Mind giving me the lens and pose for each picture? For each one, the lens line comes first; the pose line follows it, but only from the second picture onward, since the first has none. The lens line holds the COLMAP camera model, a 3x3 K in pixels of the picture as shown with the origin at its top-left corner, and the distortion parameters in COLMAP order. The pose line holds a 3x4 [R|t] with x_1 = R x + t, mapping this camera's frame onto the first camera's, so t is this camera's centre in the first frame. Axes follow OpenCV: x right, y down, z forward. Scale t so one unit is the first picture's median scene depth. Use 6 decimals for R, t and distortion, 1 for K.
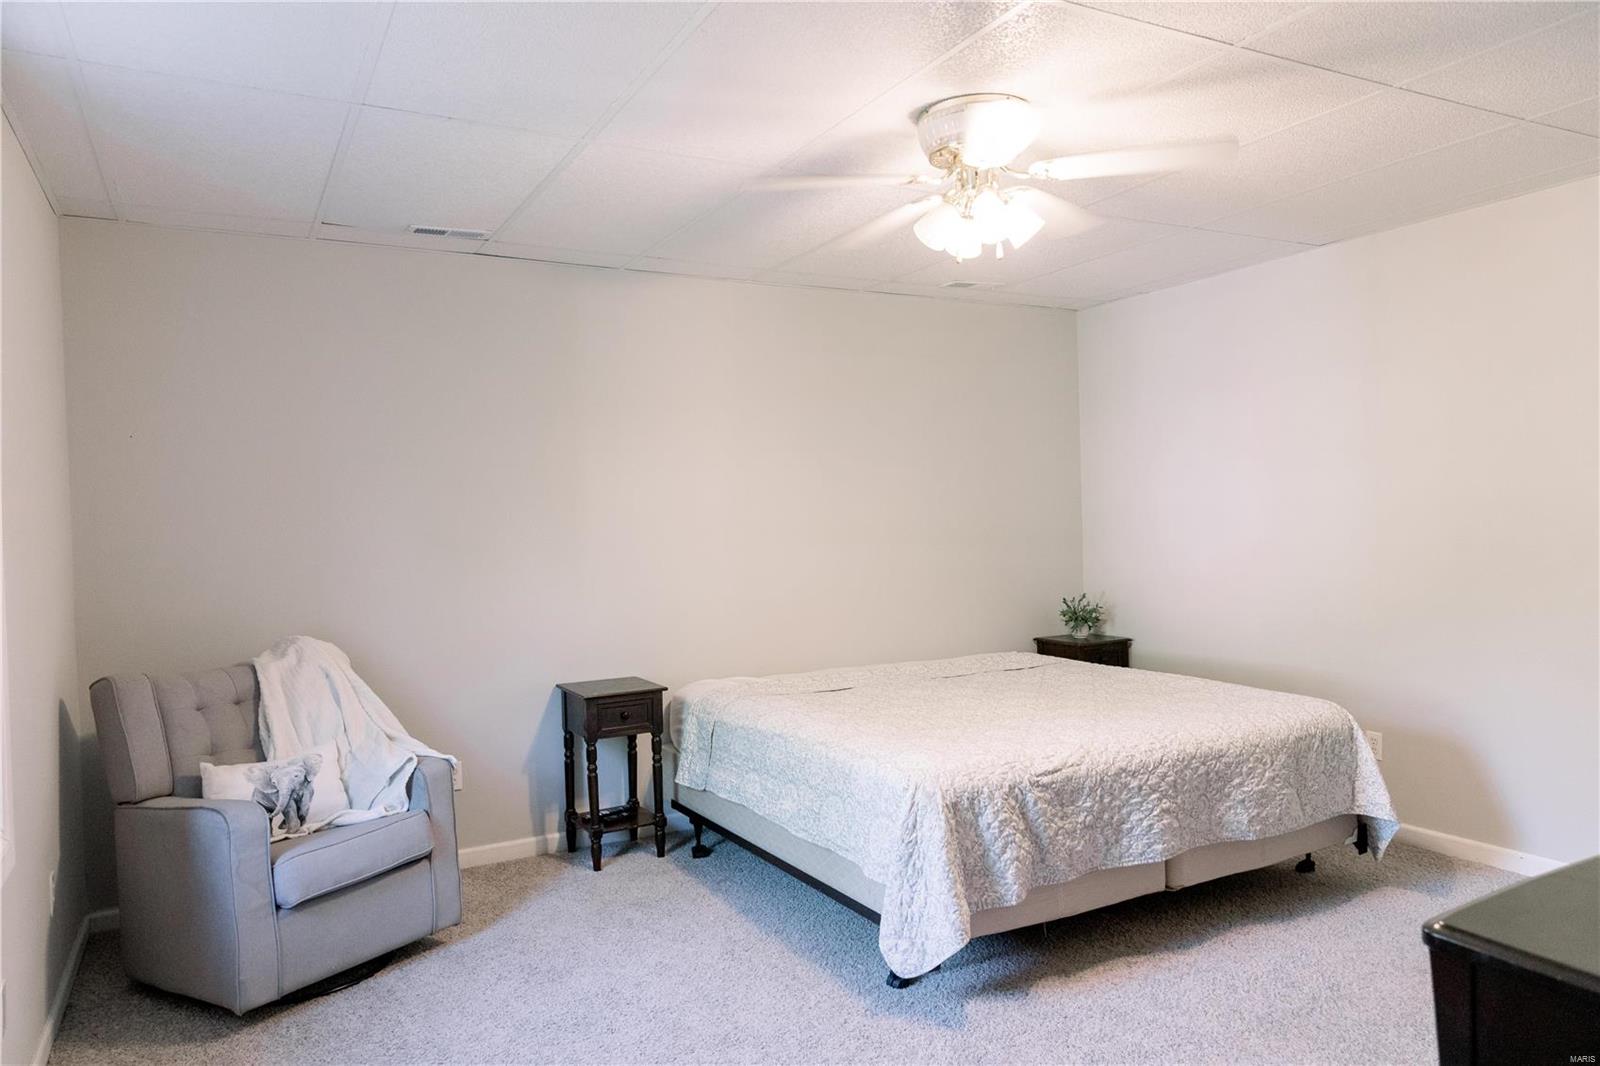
lens RADIAL K [[1072.6, 0, 800.8], [0, 1072.6, 532.0], [0, 0, 1]] dist [0.012313, 0.000796]
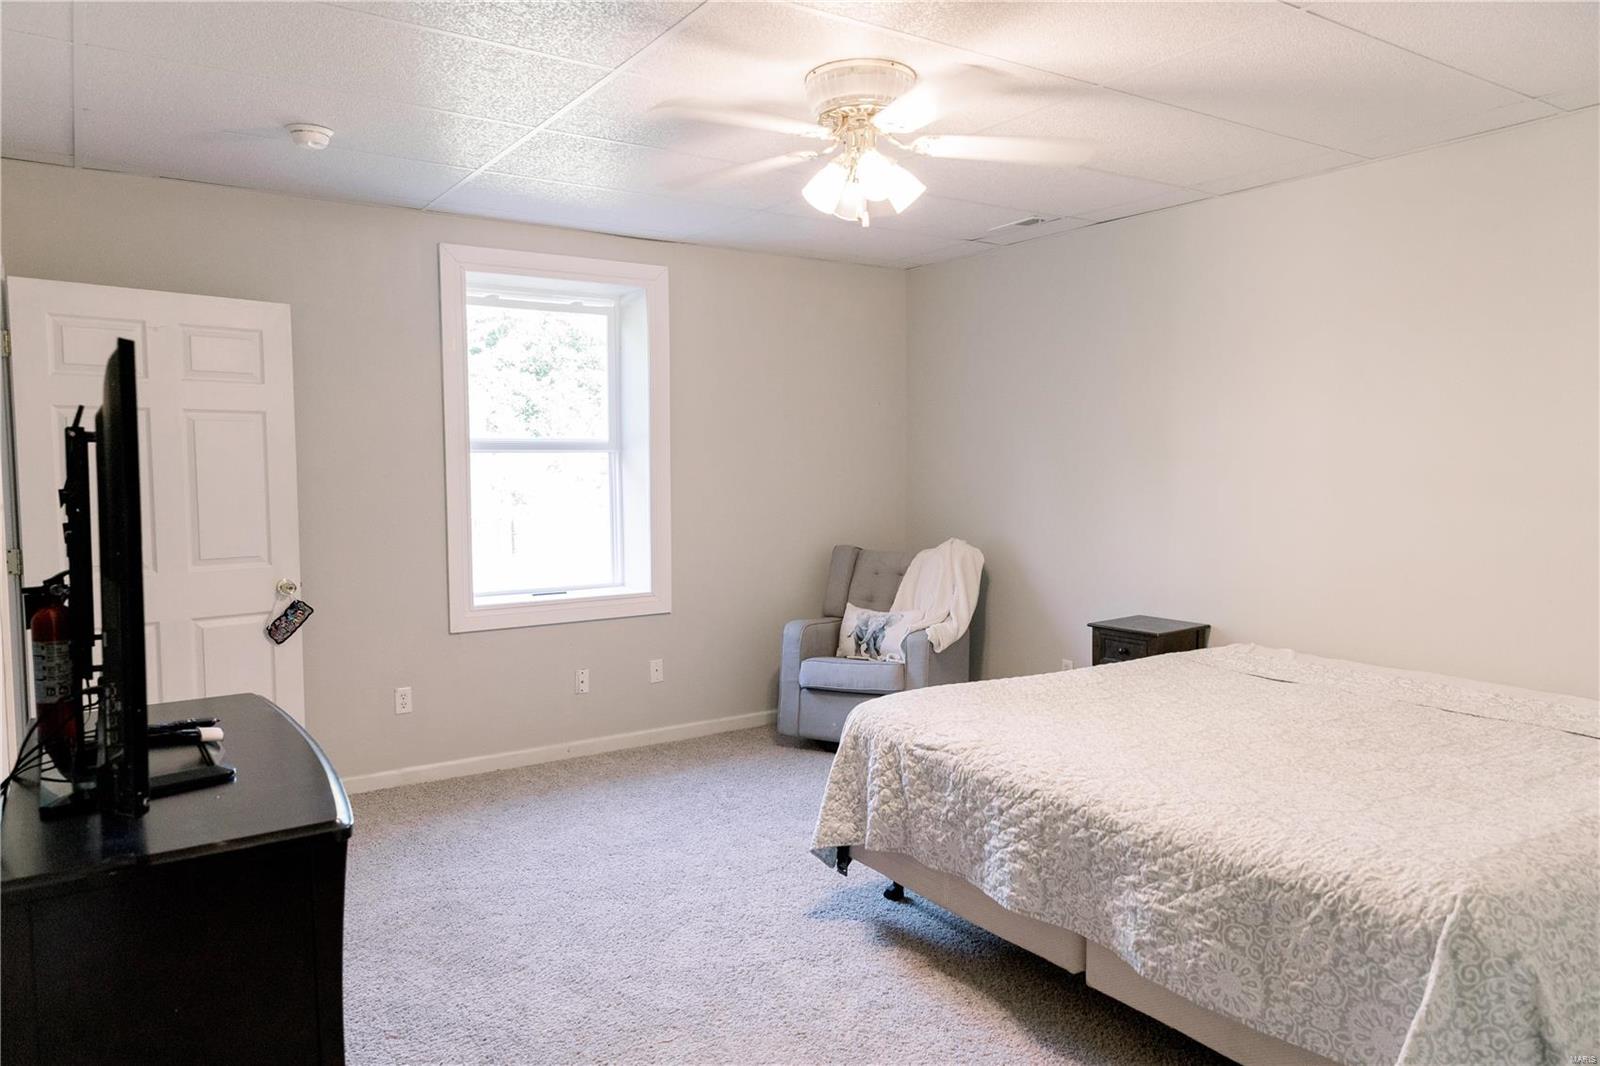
lens RADIAL K [[1072.6, 0, 787.0], [0, 1072.6, 538.8], [0, 0, 1]] dist [0.012313, 0.000796]
pose [[0.087149, 0.097702, -0.991393, 1.088609], [-0.010087, 0.995214, 0.097192, -0.046815], [0.996144, 0.001530, 0.087717, 0.761150]]
